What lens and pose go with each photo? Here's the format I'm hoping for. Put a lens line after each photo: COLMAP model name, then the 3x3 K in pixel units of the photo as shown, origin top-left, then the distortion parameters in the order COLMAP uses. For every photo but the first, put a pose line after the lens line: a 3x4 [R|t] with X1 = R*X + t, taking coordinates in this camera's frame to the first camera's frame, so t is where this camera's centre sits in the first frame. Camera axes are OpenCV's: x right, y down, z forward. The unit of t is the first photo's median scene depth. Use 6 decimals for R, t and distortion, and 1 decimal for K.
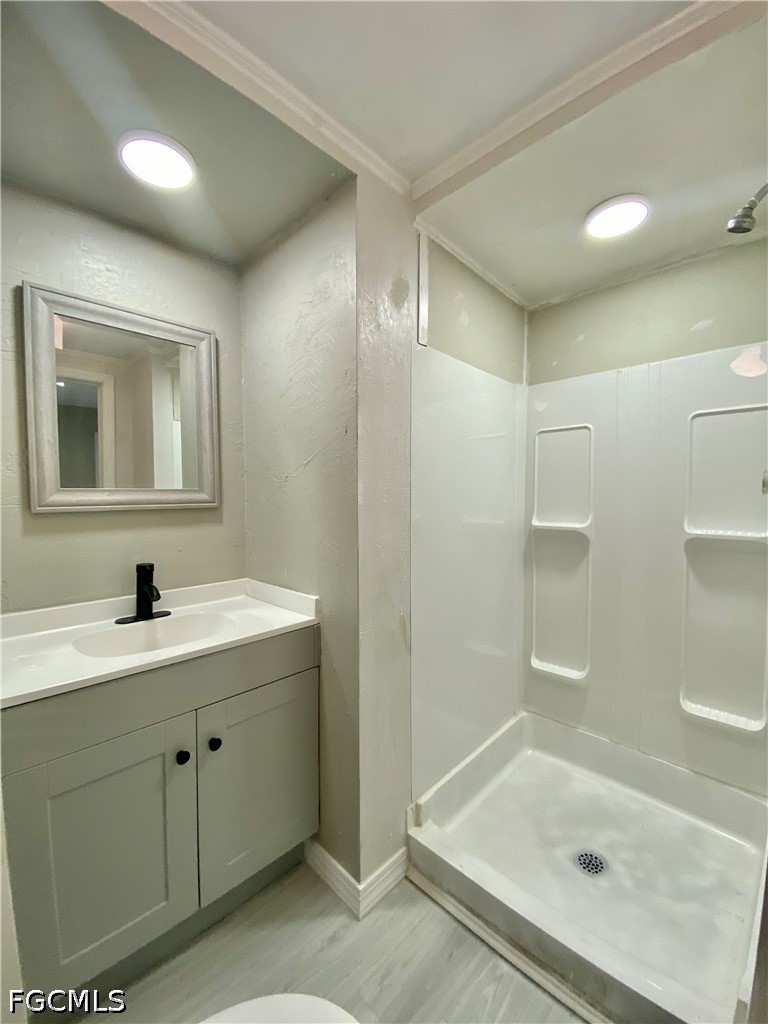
lens RADIAL K [[419.0, 0, 383.8], [0, 419.0, 511.4], [0, 0, 1]] dist [0.004307, -0.007329]
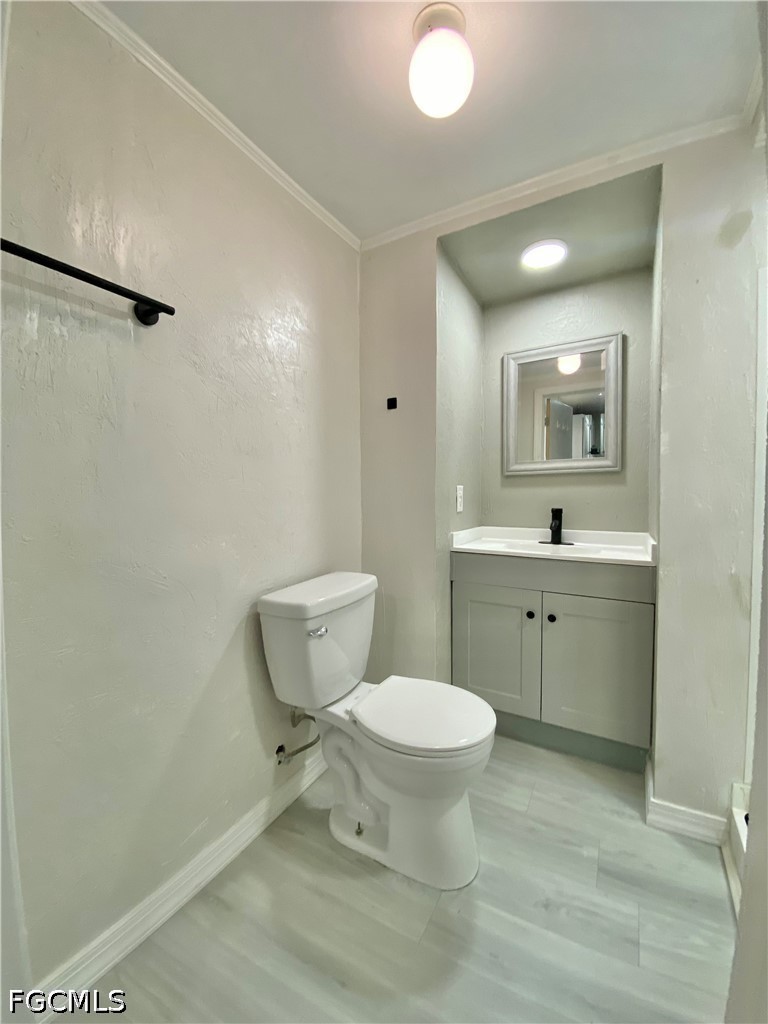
lens RADIAL K [[419.0, 0, 384.9], [0, 419.0, 513.4], [0, 0, 1]] dist [0.004307, -0.007329]
pose [[0.244412, 0.042008, -0.968761, 0.821824], [-0.033151, 0.998839, 0.034948, 0.120614], [0.969105, 0.023574, 0.245520, 0.016252]]
